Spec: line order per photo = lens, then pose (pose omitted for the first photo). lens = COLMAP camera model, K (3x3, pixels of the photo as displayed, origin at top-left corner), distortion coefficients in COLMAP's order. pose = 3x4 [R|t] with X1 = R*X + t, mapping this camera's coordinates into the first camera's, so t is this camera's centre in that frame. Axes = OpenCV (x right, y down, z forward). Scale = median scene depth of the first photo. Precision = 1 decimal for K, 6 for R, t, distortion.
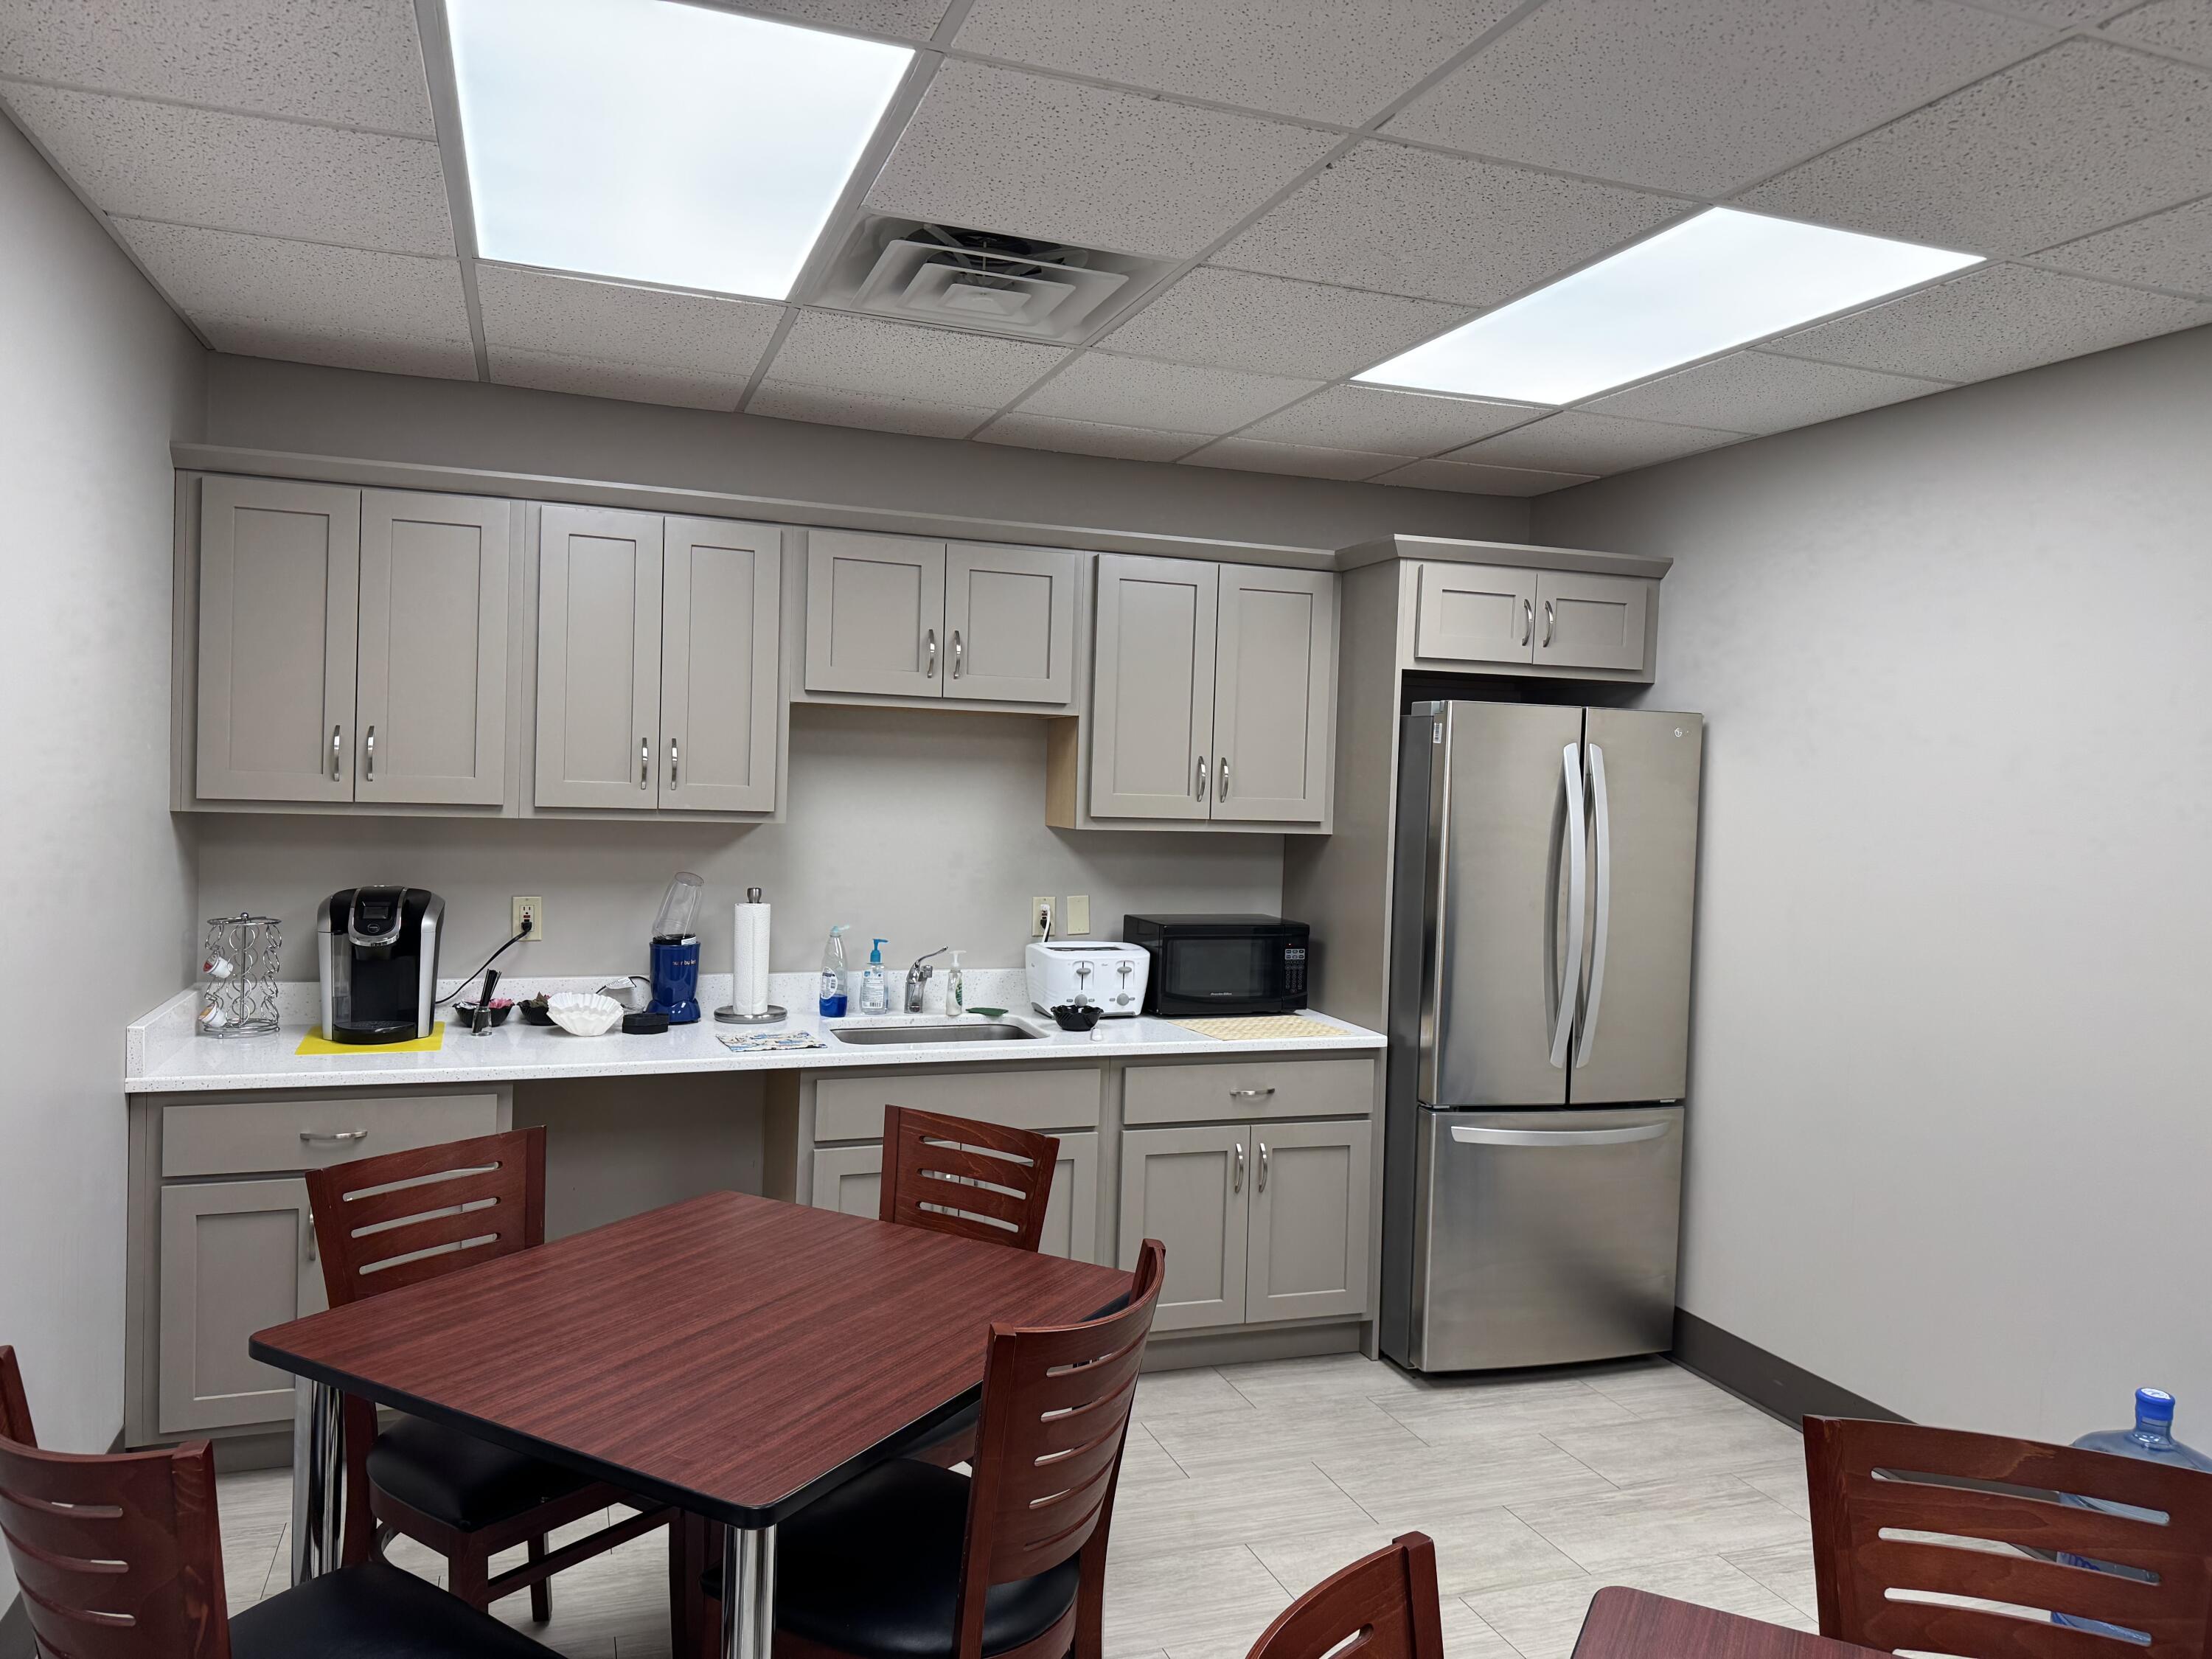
lens RADIAL K [[1526.3, 0, 1102.5], [0, 1526.3, 799.5], [0, 0, 1]] dist [0.095378, -0.157054]
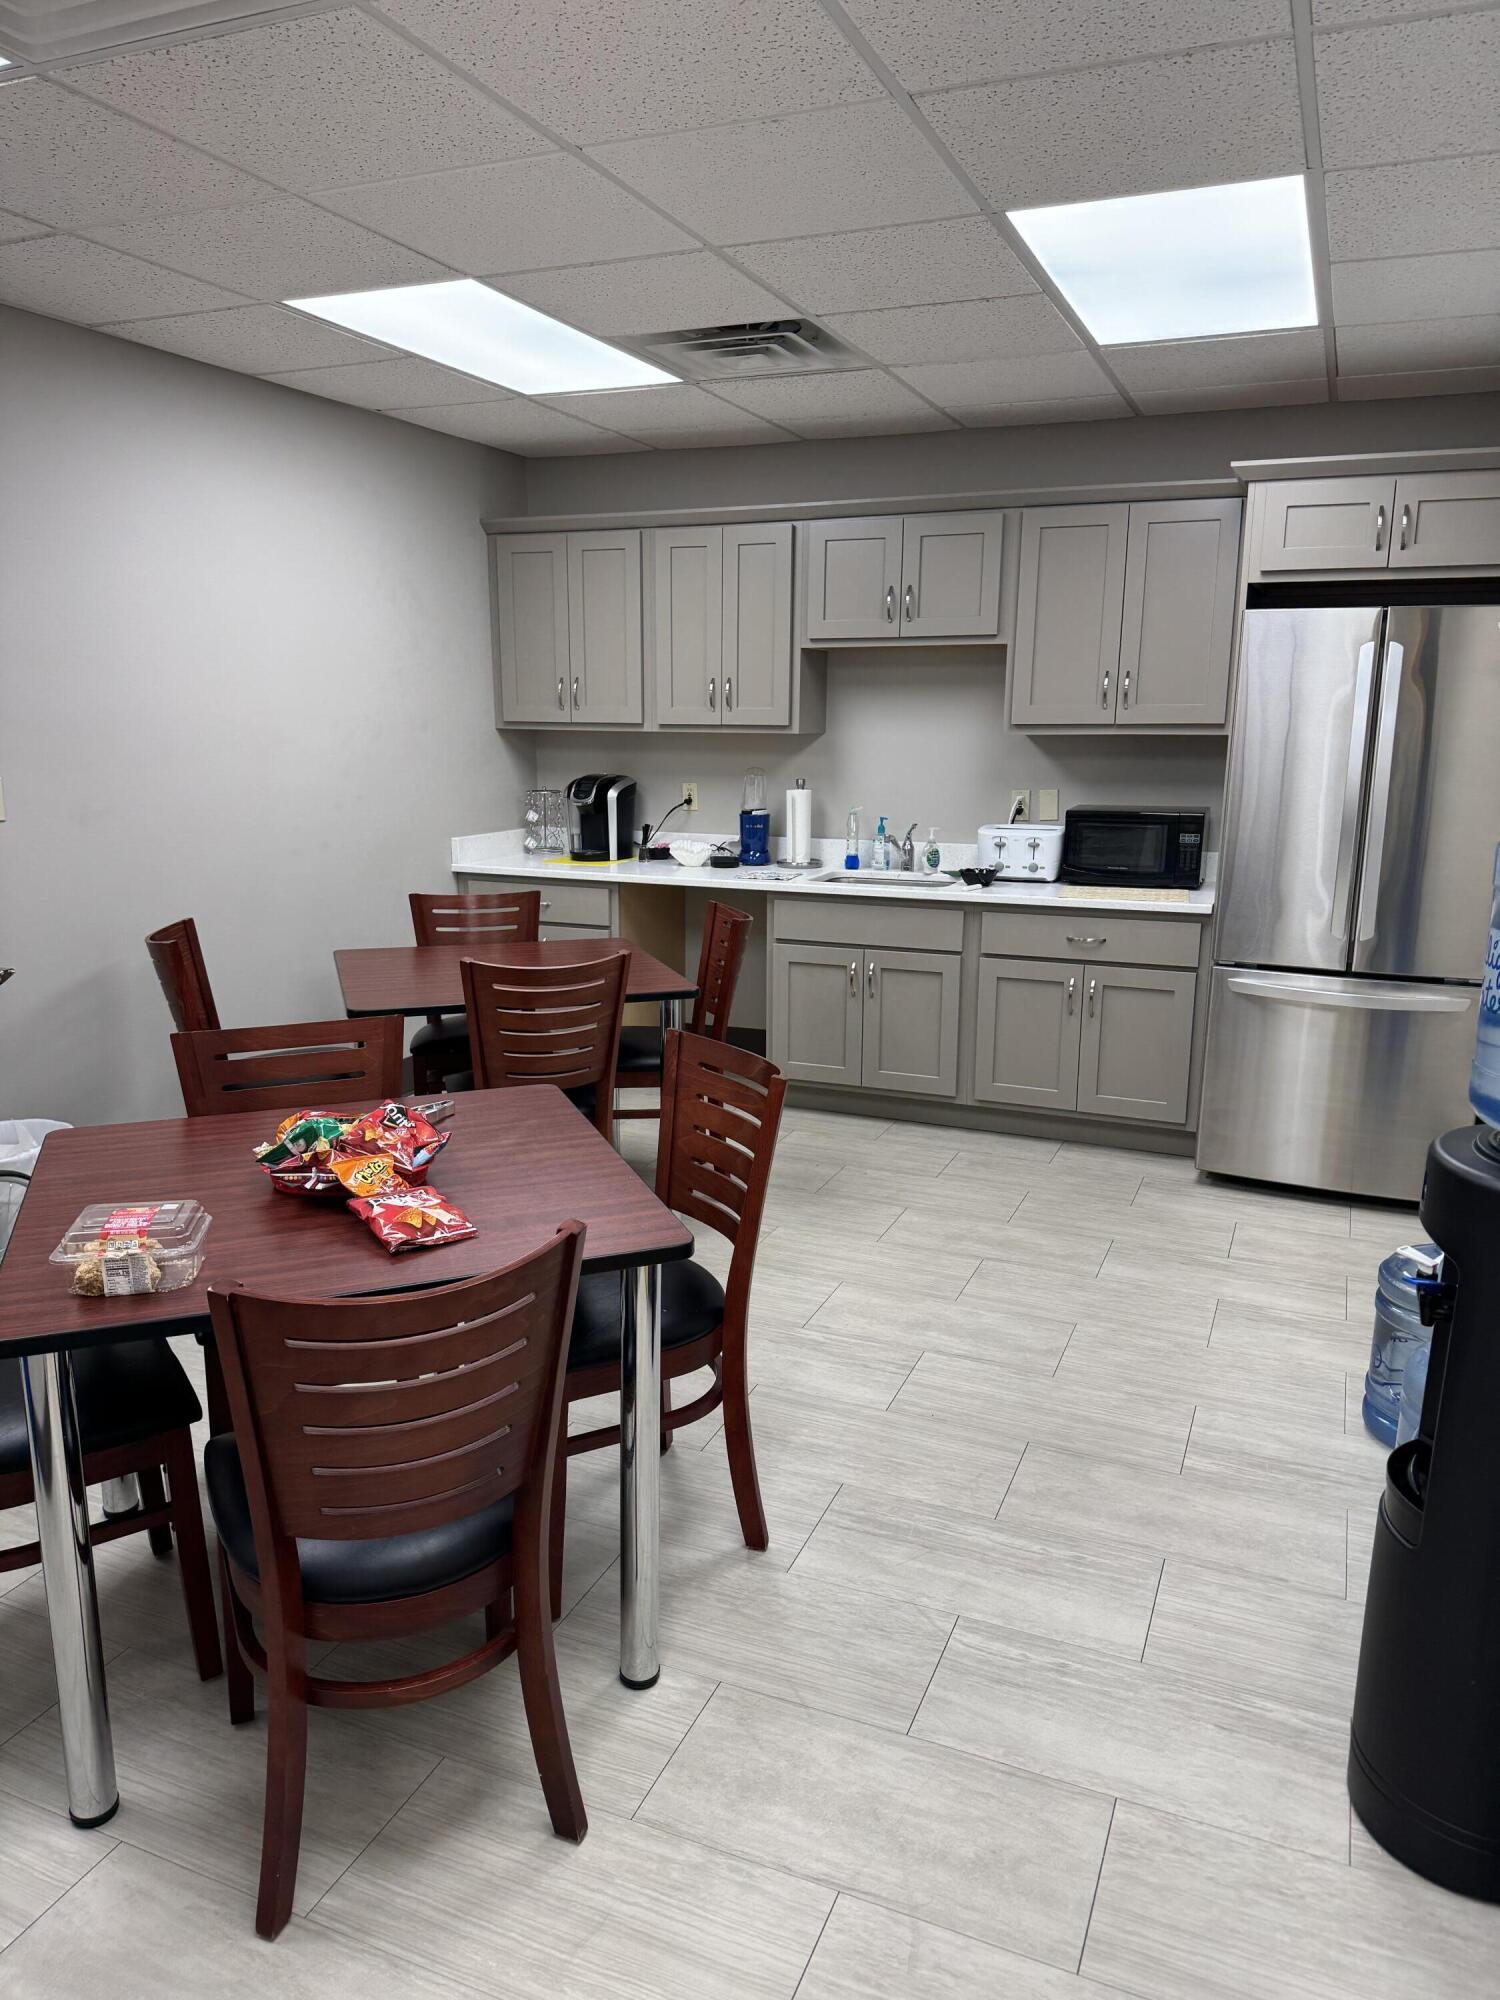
lens RADIAL K [[1380.0, 0, 732.8], [0, 1380.0, 1006.5], [0, 0, 1]] dist [0.095378, -0.157054]
pose [[0.733130, 0.114290, -0.670416, 0.666727], [0.007505, 0.984359, 0.176017, 0.038786], [0.680047, -0.134075, 0.720805, -0.049298]]
